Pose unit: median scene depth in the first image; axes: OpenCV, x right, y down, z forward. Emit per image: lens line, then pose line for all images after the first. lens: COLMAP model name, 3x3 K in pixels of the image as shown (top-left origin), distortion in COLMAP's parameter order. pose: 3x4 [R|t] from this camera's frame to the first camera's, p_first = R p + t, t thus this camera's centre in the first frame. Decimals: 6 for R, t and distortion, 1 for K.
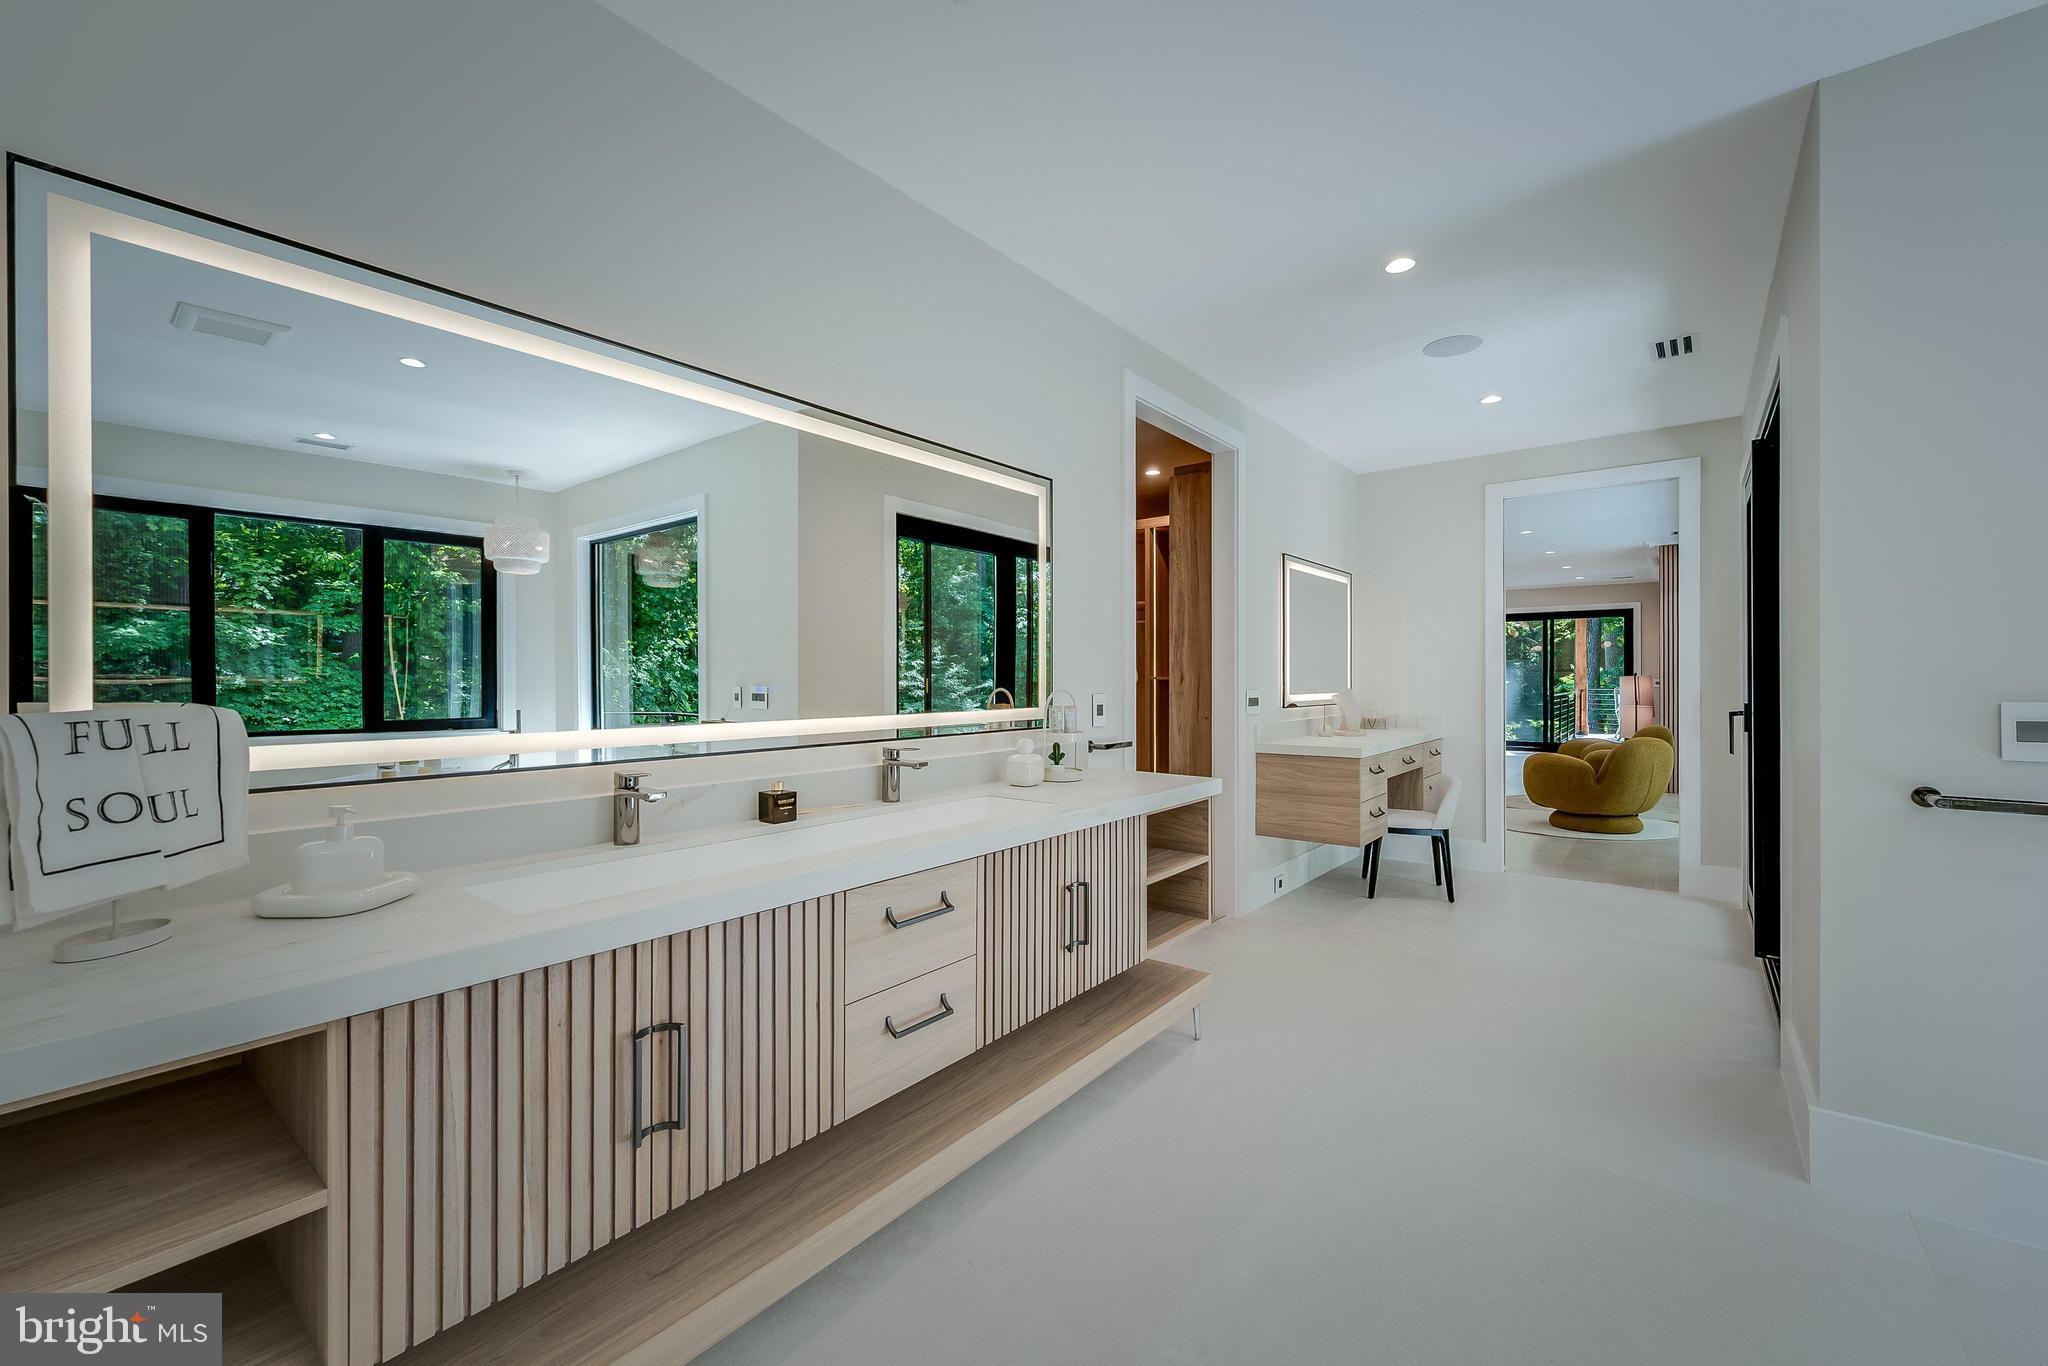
lens RADIAL K [[823.7, 0, 1018.6], [0, 823.7, 677.6], [0, 0, 1]] dist [-0.000937, -0.001608]
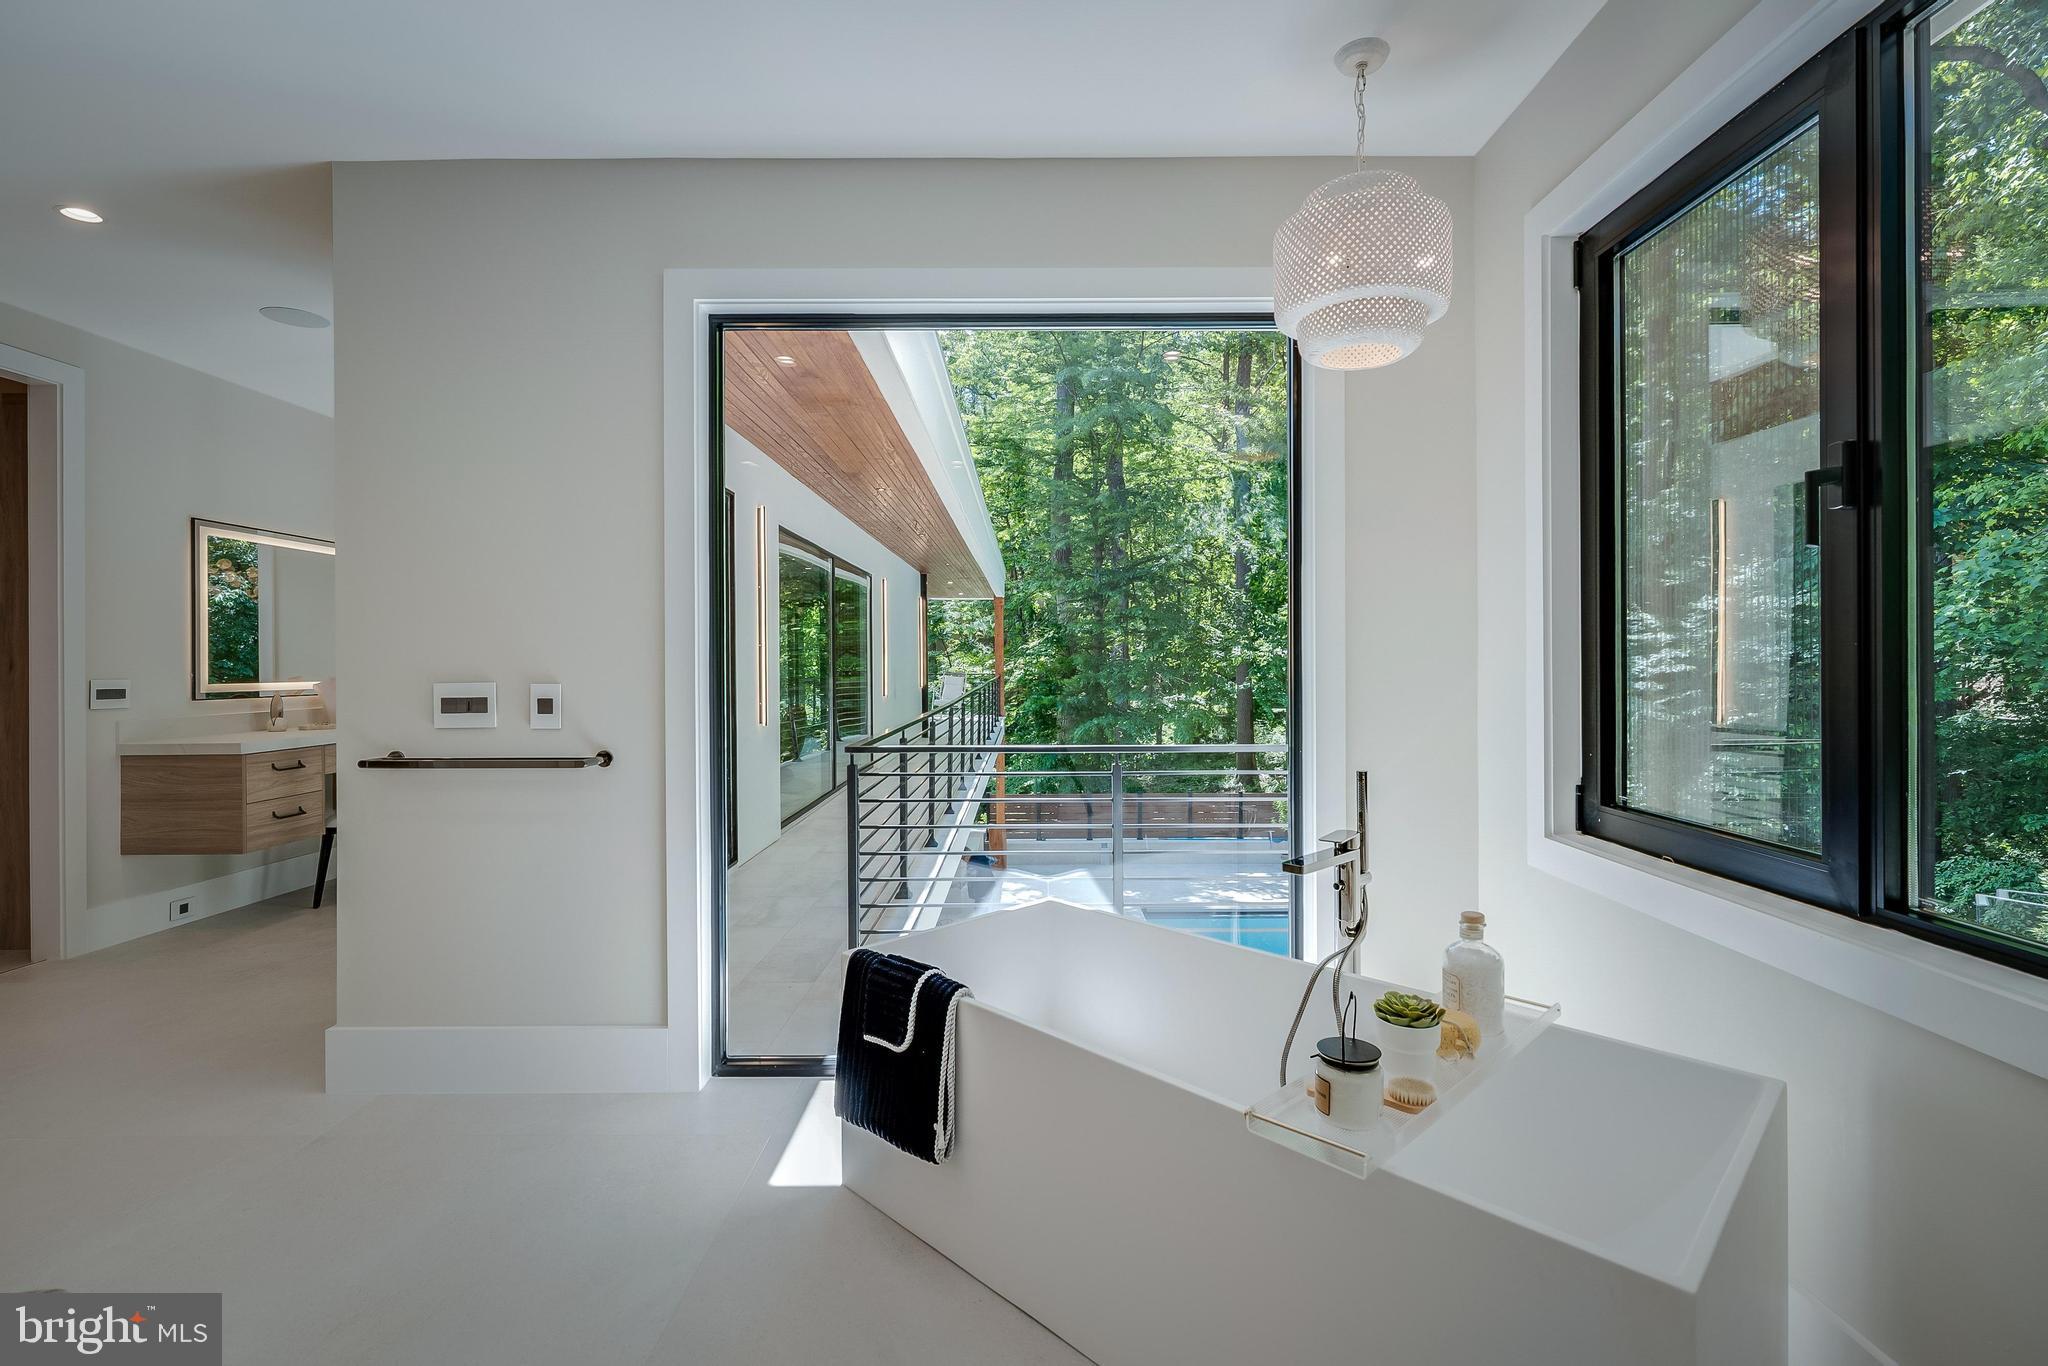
lens RADIAL K [[954.1, 0, 1028.0], [0, 954.1, 664.4], [0, 0, 1]] dist [0.003720, 0.000212]
pose [[0.779116, -0.002144, 0.626876, 0.373670], [0.001195, 0.999997, 0.001935, -0.000992], [-0.626879, -0.000758, 0.779116, -0.303989]]
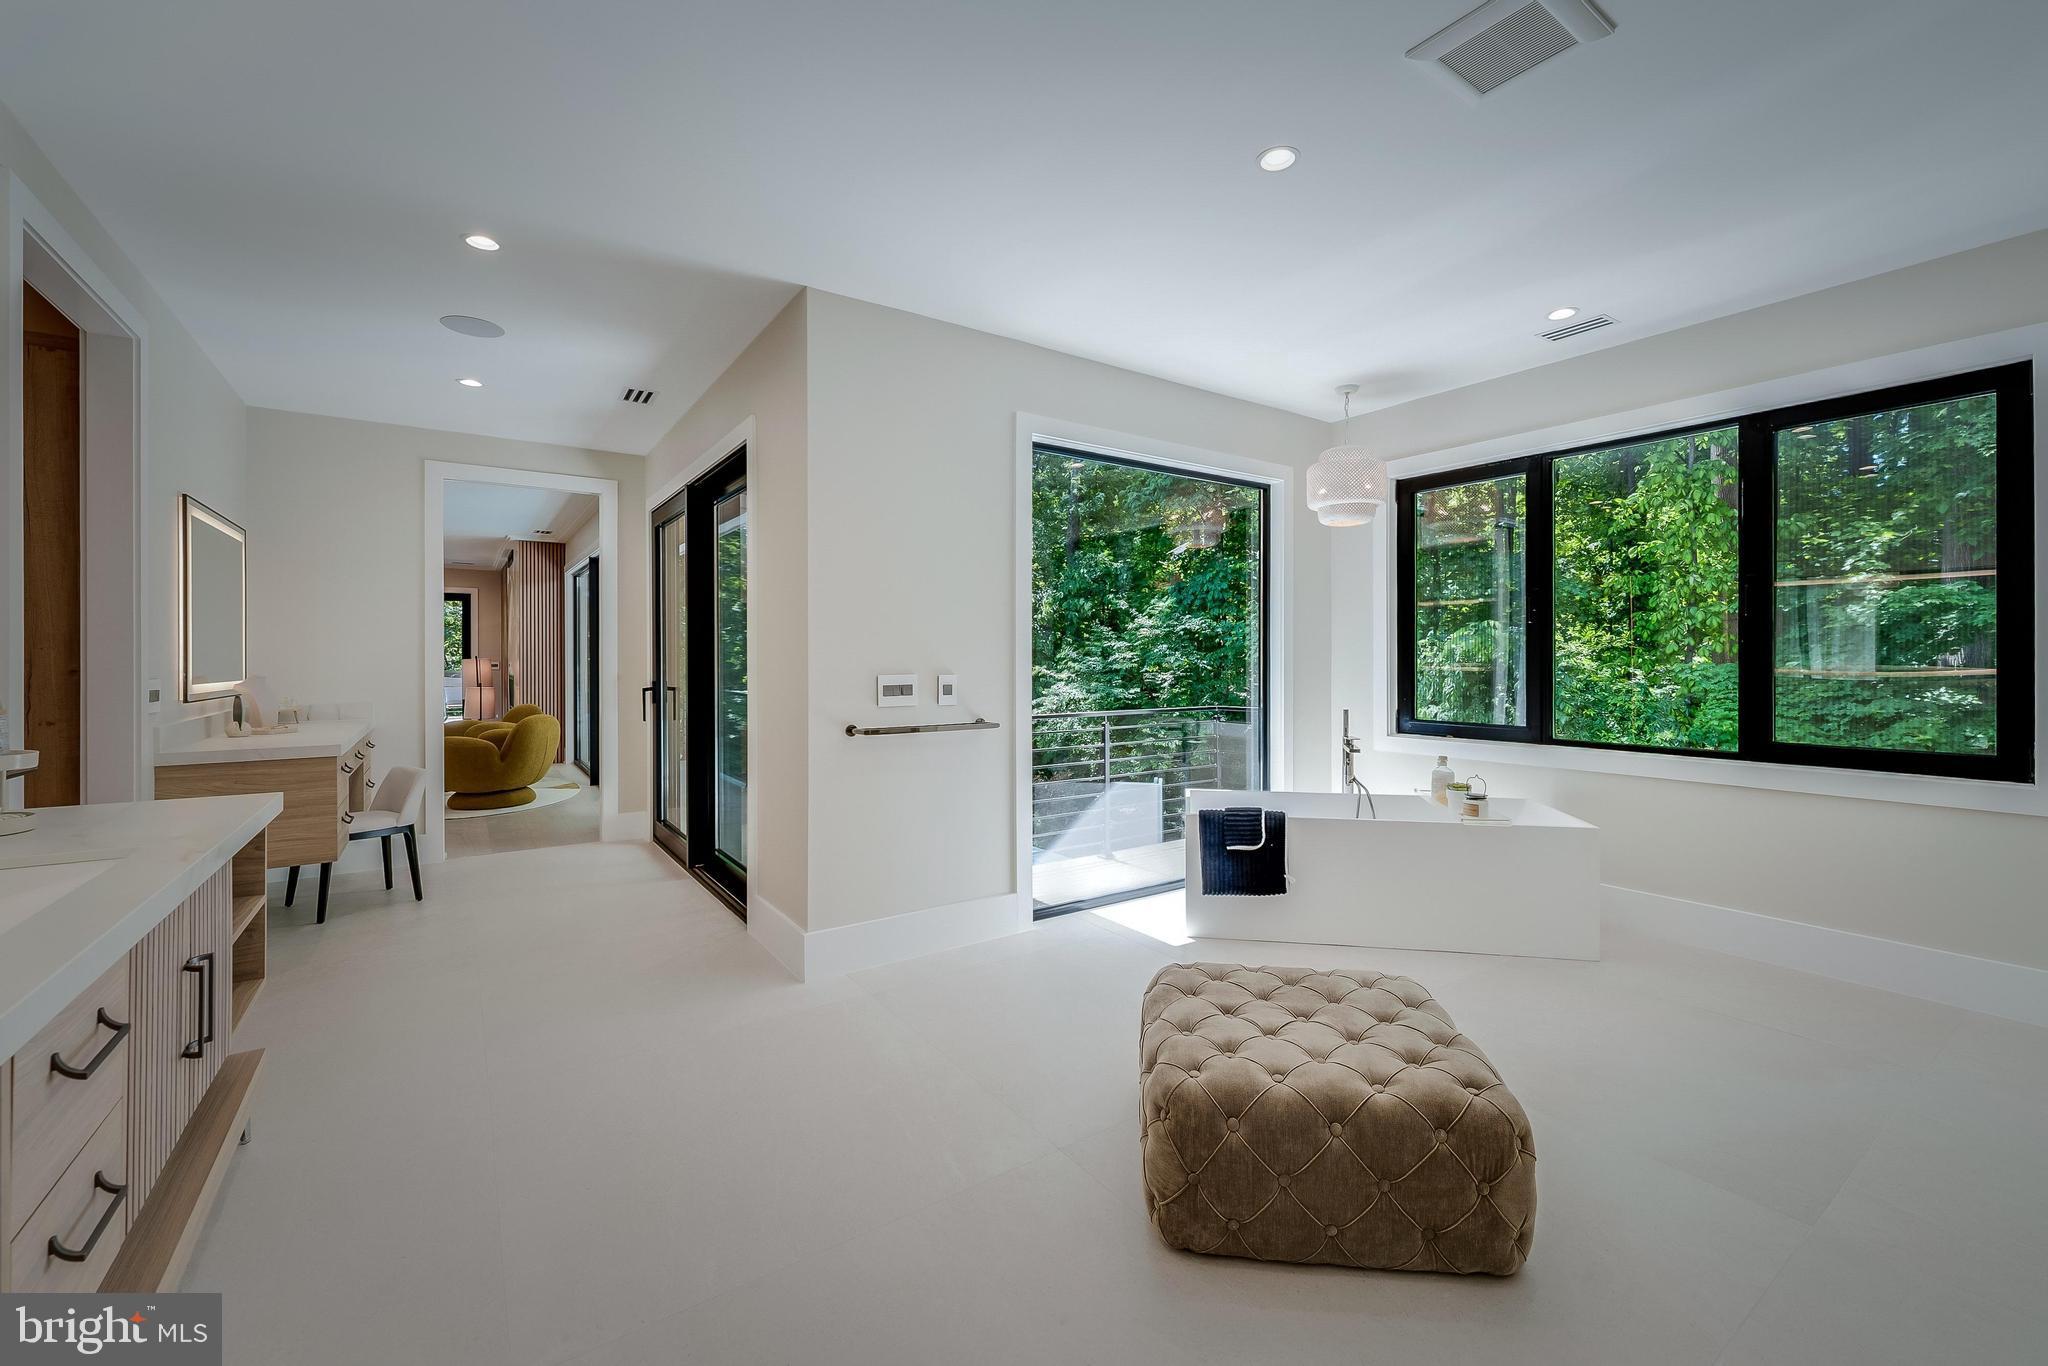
lens RADIAL K [[823.7, 0, 1059.1], [0, 823.7, 659.8], [0, 0, 1]] dist [-0.000937, -0.001608]
pose [[0.252627, 0.000499, 0.967564, -0.193498], [-0.000465, 1.000000, -0.000394, -0.001826], [-0.967564, -0.000350, 0.252627, 0.053314]]
